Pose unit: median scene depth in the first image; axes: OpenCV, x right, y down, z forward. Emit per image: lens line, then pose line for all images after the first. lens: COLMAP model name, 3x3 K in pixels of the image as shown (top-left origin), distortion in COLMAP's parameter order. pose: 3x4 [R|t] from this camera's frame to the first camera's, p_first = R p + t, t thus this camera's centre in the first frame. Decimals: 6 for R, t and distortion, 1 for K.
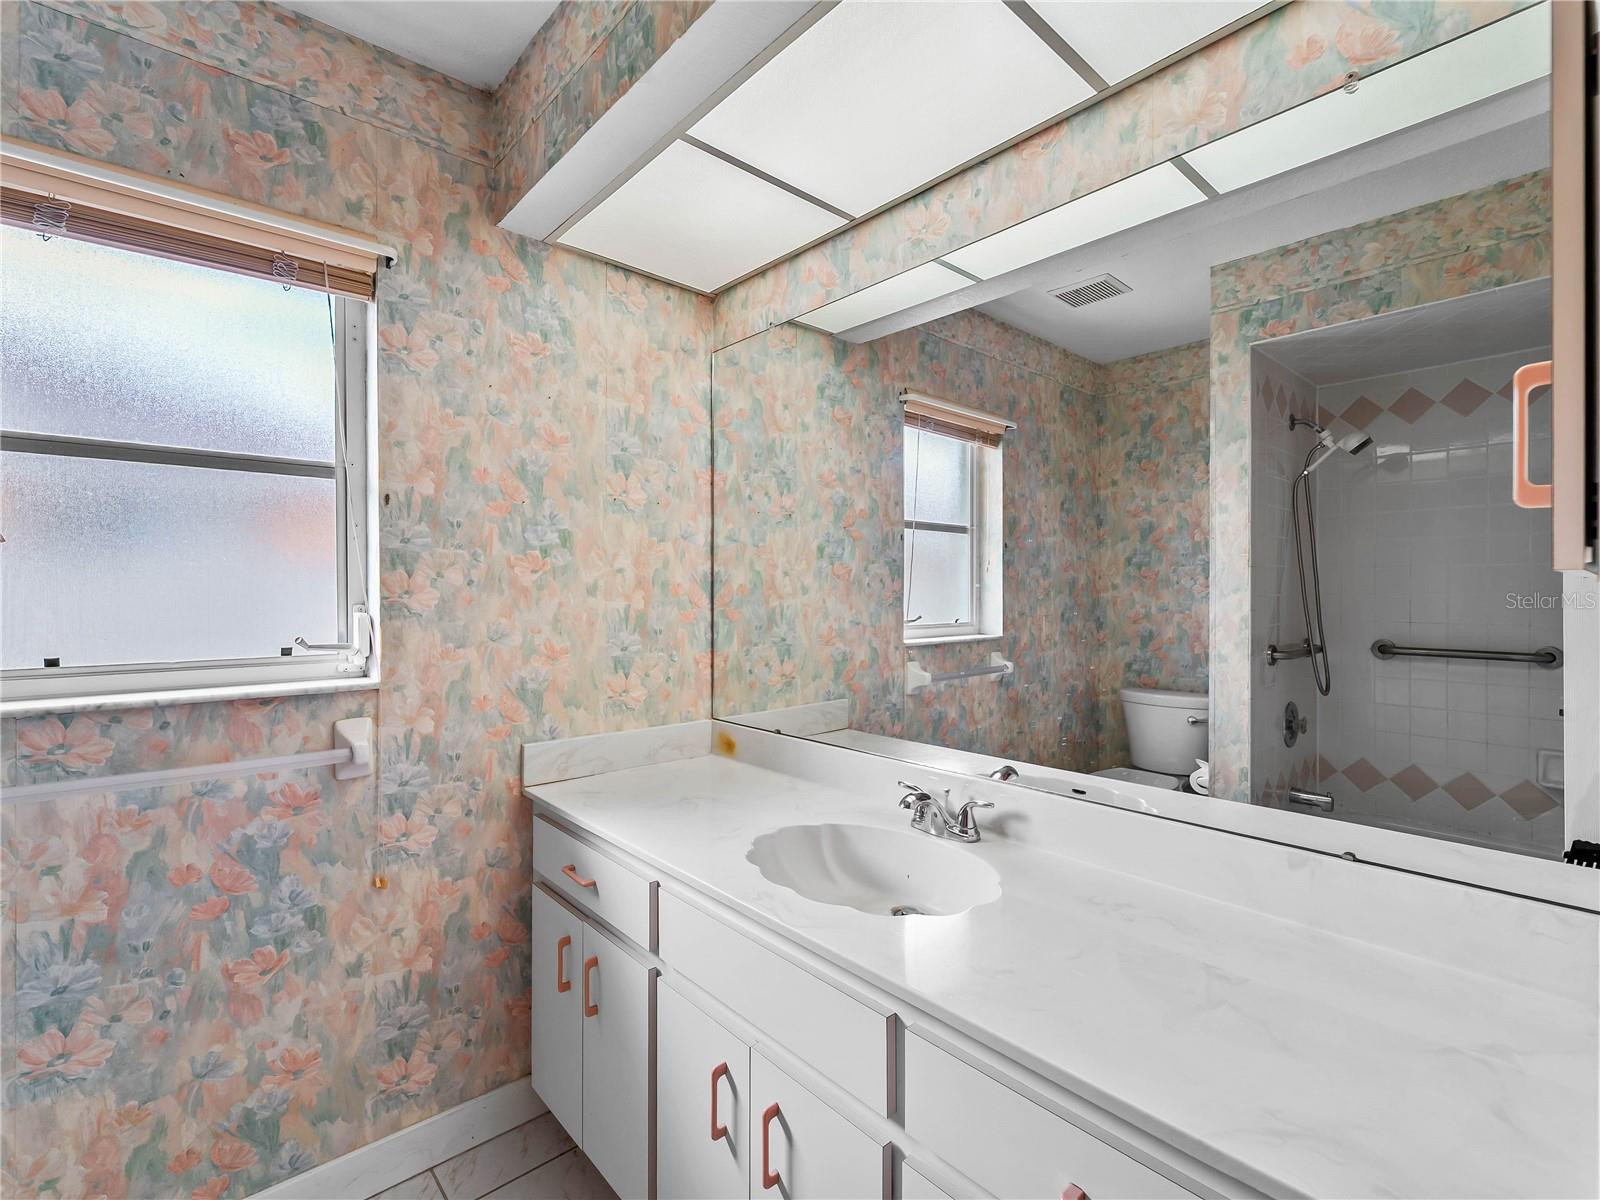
lens RADIAL K [[727.4, 0, 797.8], [0, 727.4, 591.6], [0, 0, 1]] dist [0.001218, -0.003443]
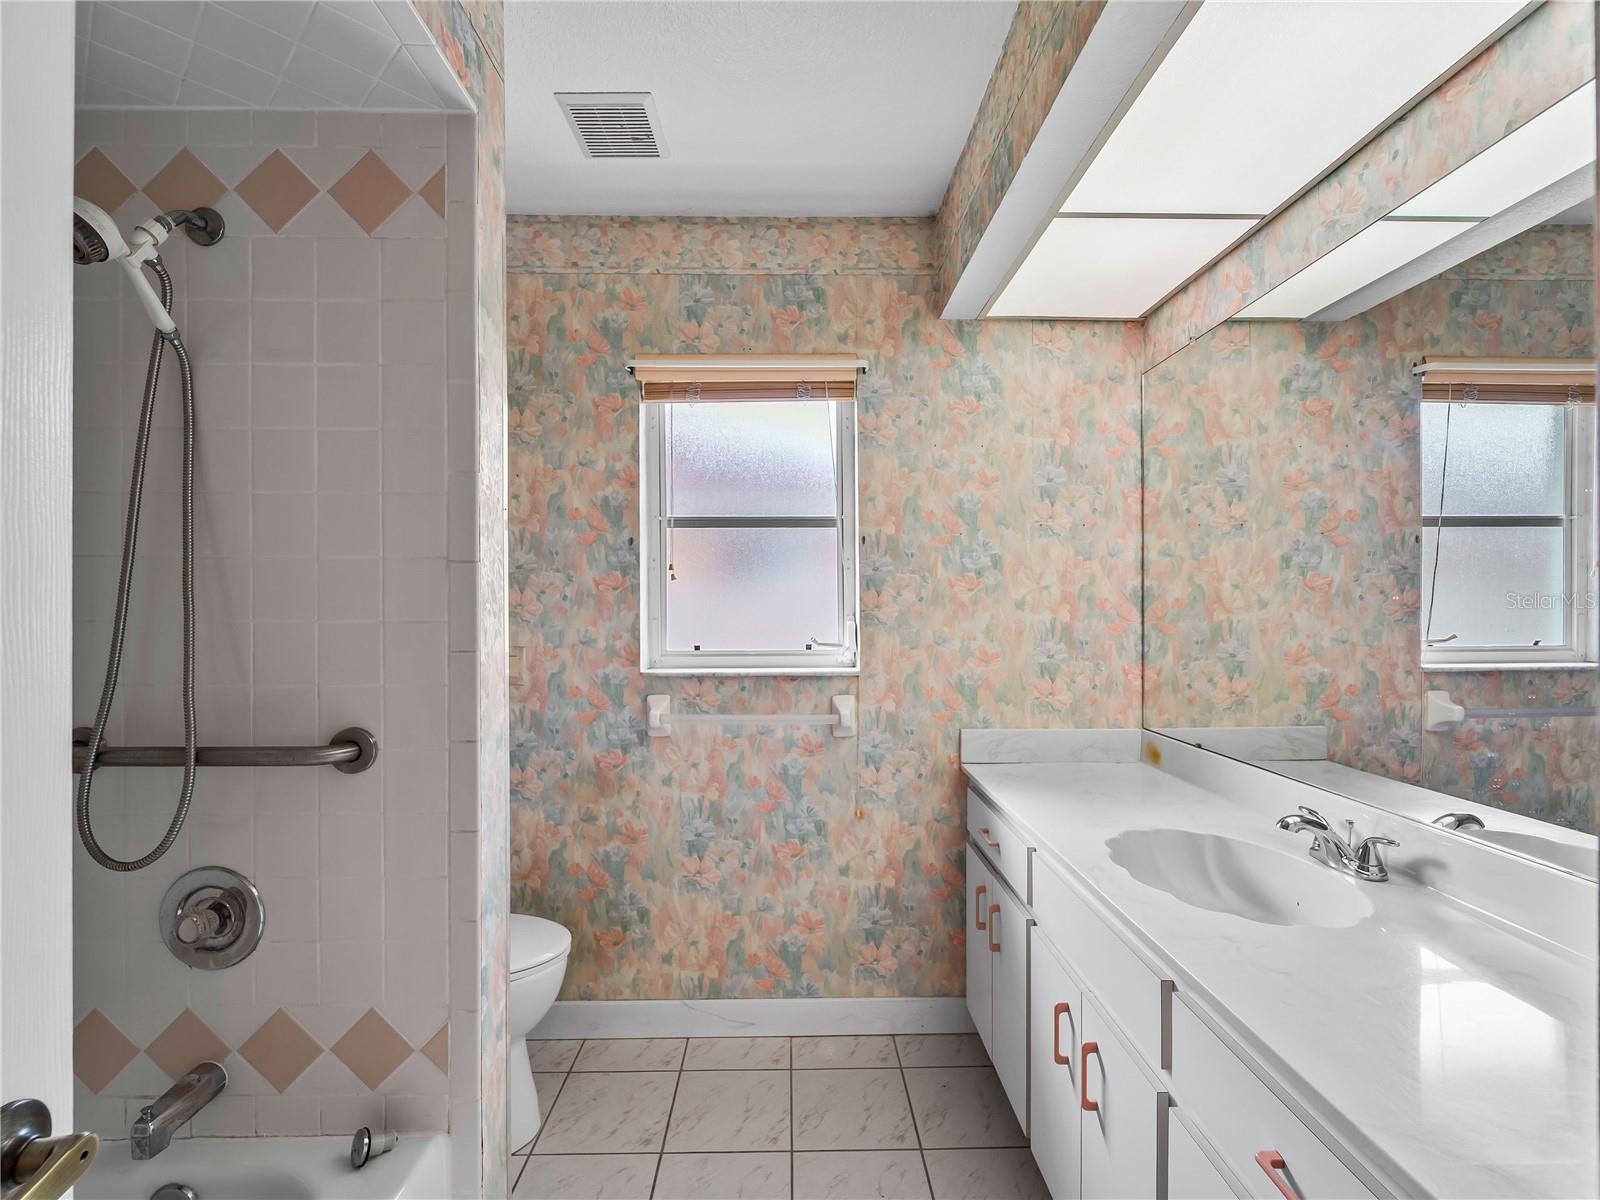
lens RADIAL K [[727.4, 0, 802.6], [0, 727.4, 606.7], [0, 0, 1]] dist [0.001218, -0.003443]
pose [[0.756871, -0.002048, -0.653561, 0.242176], [0.002690, 0.999996, -0.000018, 0.000376], [0.653559, -0.001744, 0.756874, -0.123903]]
